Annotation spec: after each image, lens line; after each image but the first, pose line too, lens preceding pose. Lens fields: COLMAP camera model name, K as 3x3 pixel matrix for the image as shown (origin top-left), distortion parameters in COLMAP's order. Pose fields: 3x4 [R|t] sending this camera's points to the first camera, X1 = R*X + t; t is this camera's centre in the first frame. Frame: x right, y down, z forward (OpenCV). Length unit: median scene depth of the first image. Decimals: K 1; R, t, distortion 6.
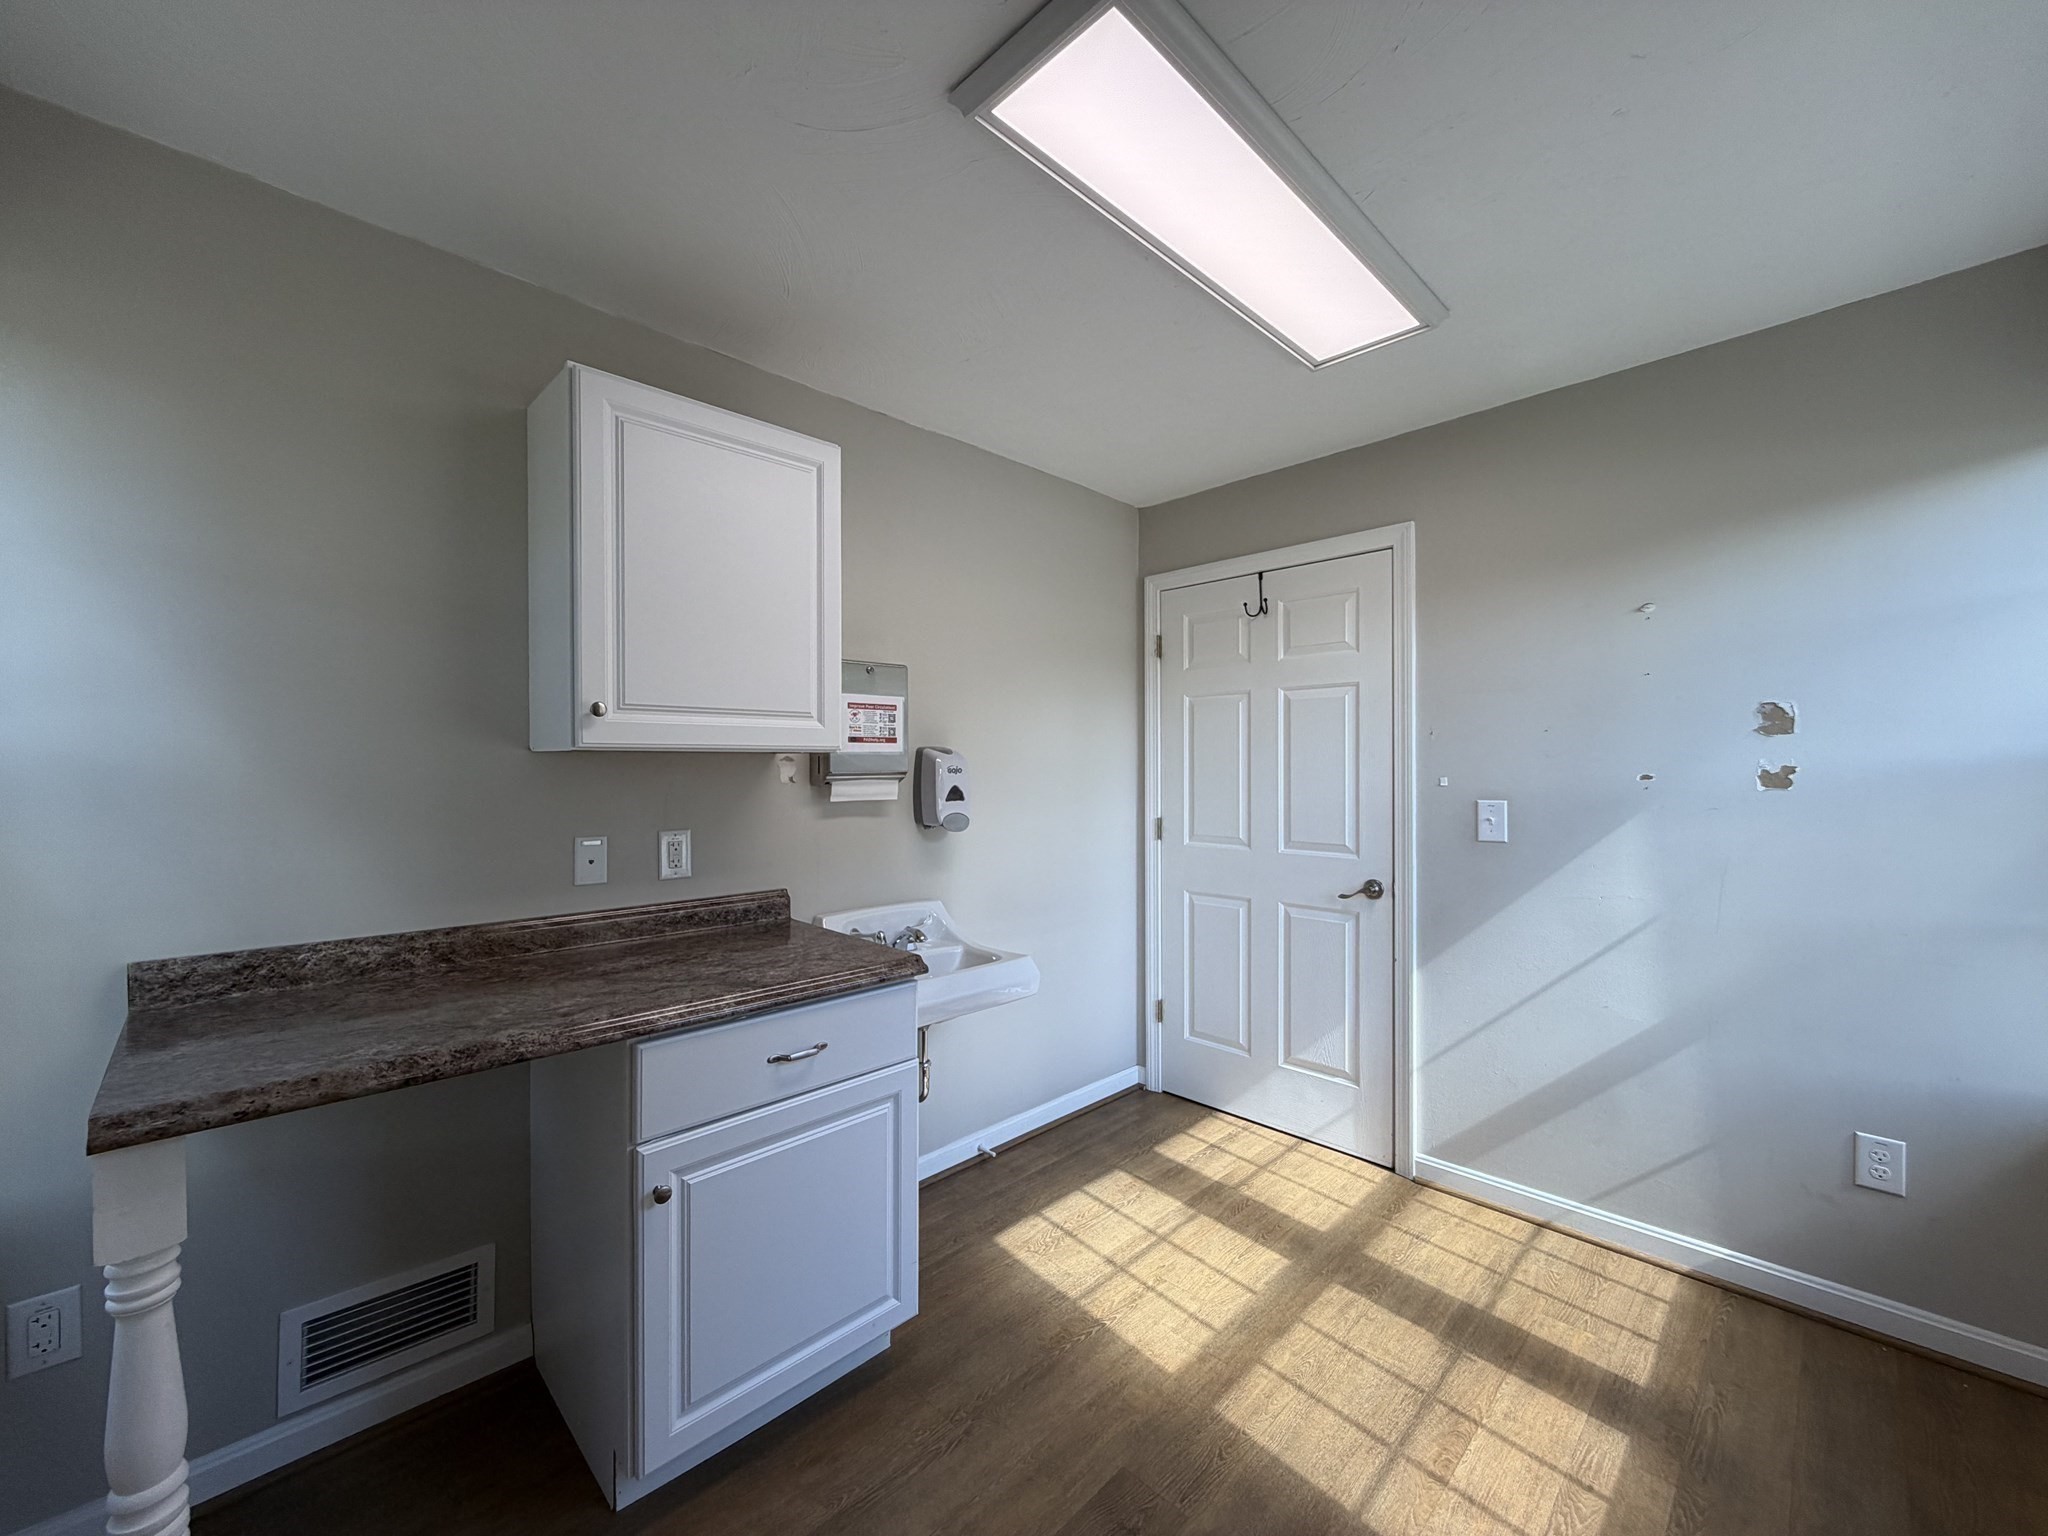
lens RADIAL K [[827.3, 0, 1024.0], [0, 827.3, 768.0], [0, 0, 1]] dist [0.017365, -0.000067]
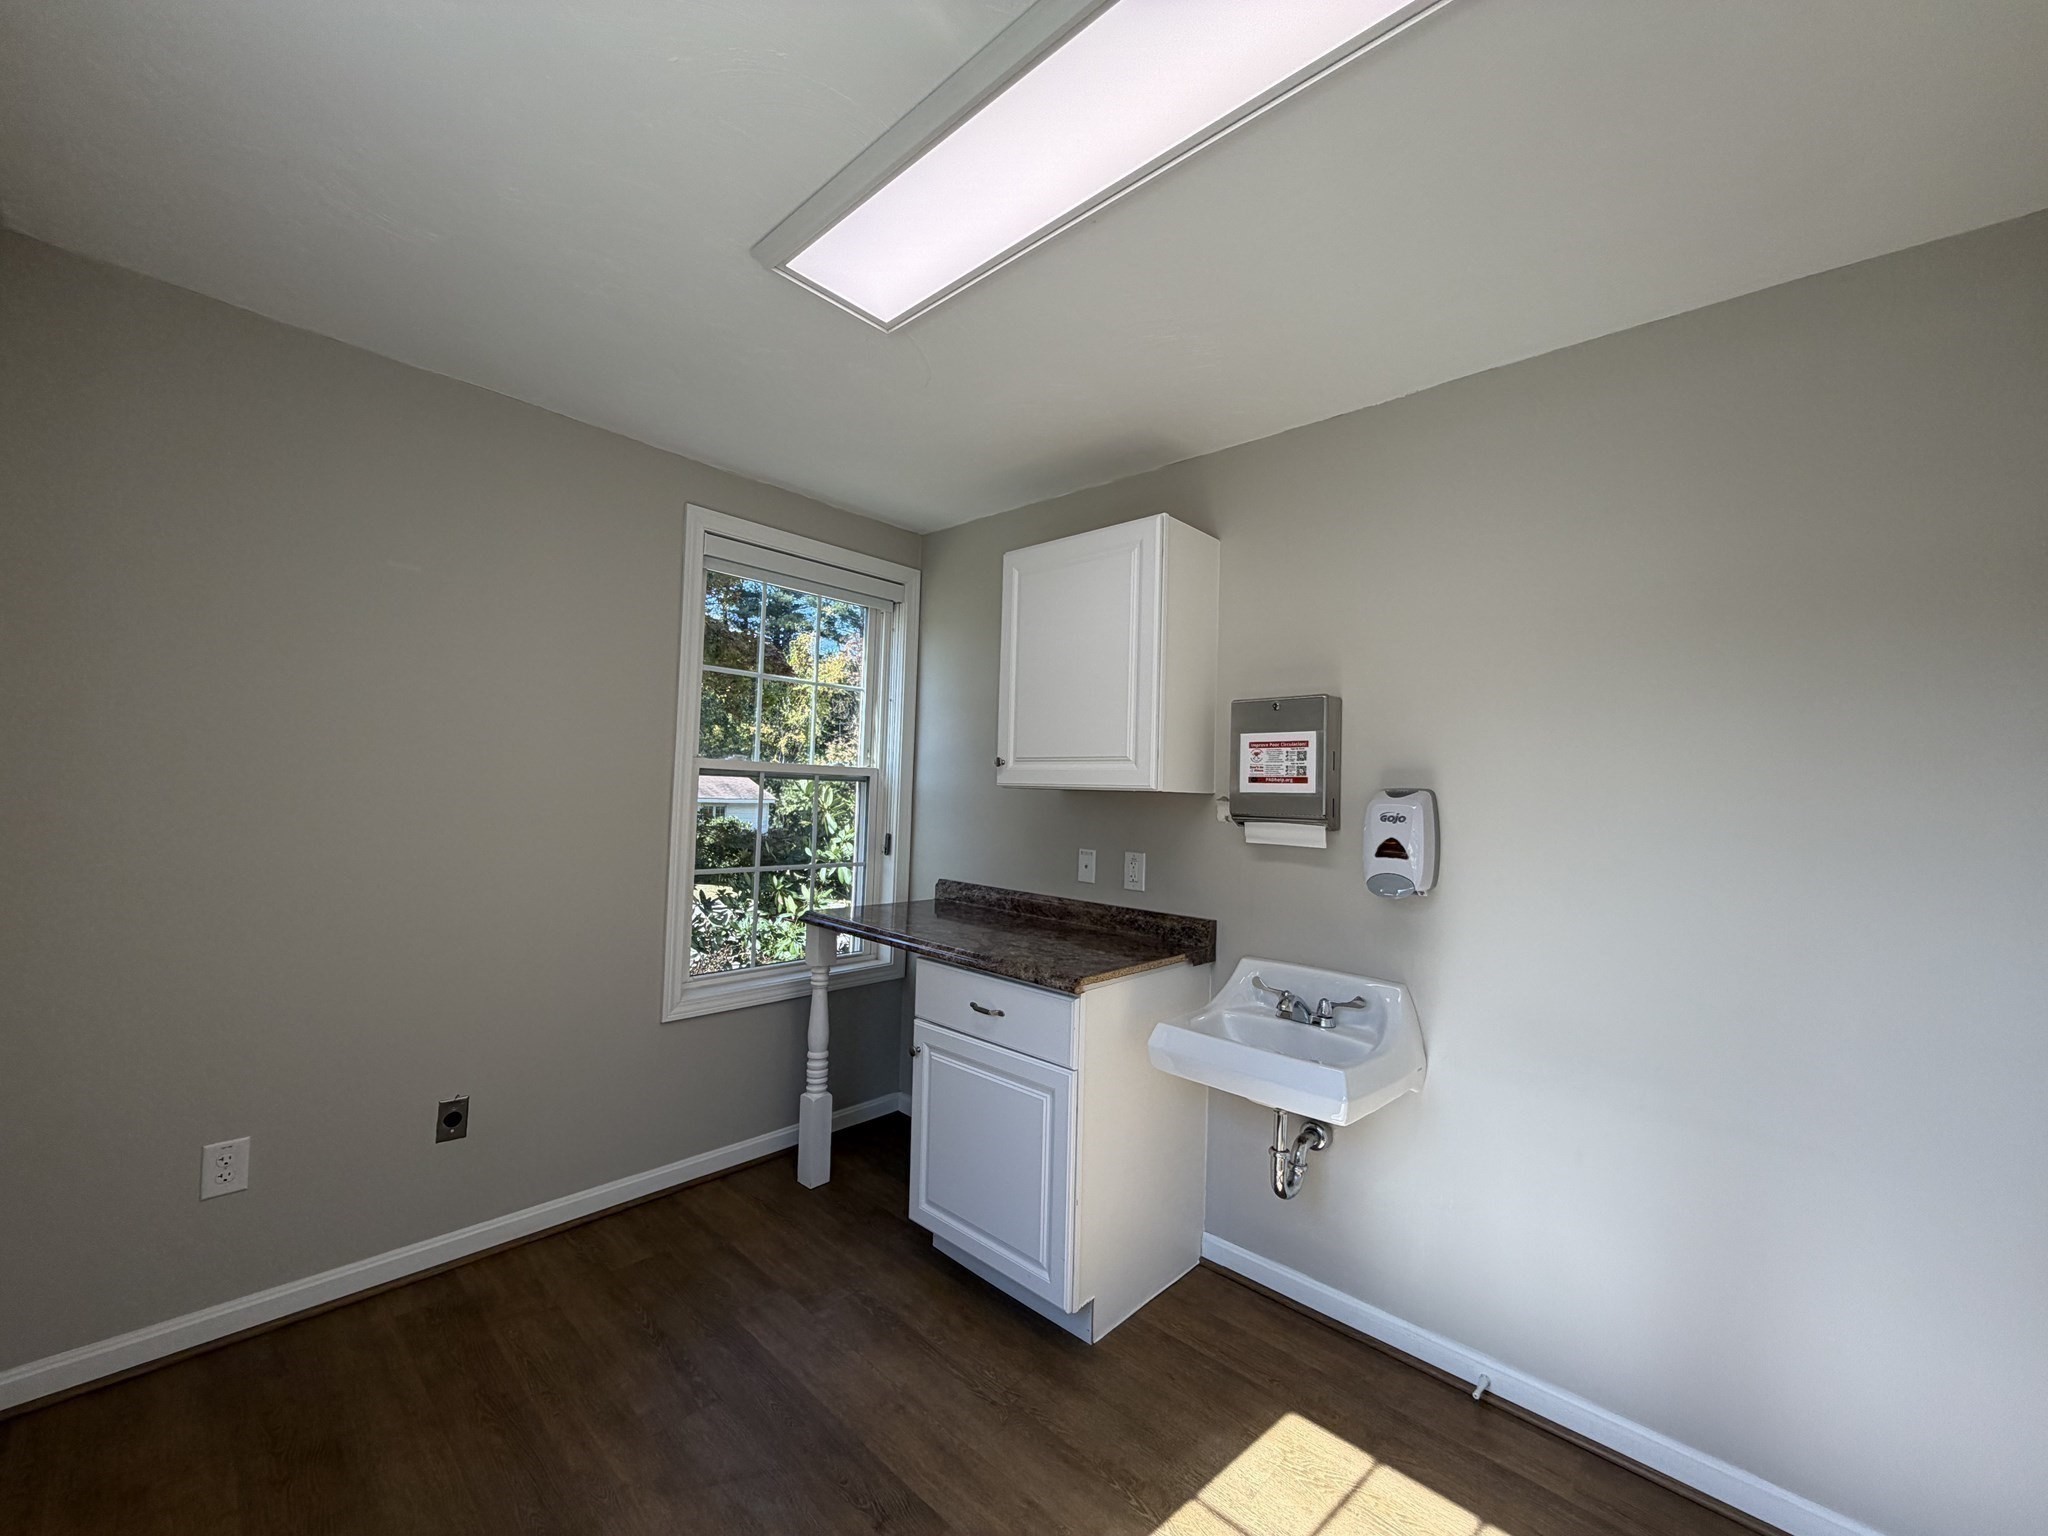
lens RADIAL K [[811.8, 0, 1002.2], [0, 811.8, 756.0], [0, 0, 1]] dist [0.000810, 0.000263]
pose [[0.018809, -0.042720, -0.998910, 0.746468], [-0.036586, 0.998388, -0.043386, -0.010070], [0.999153, 0.037362, 0.017216, 0.688860]]
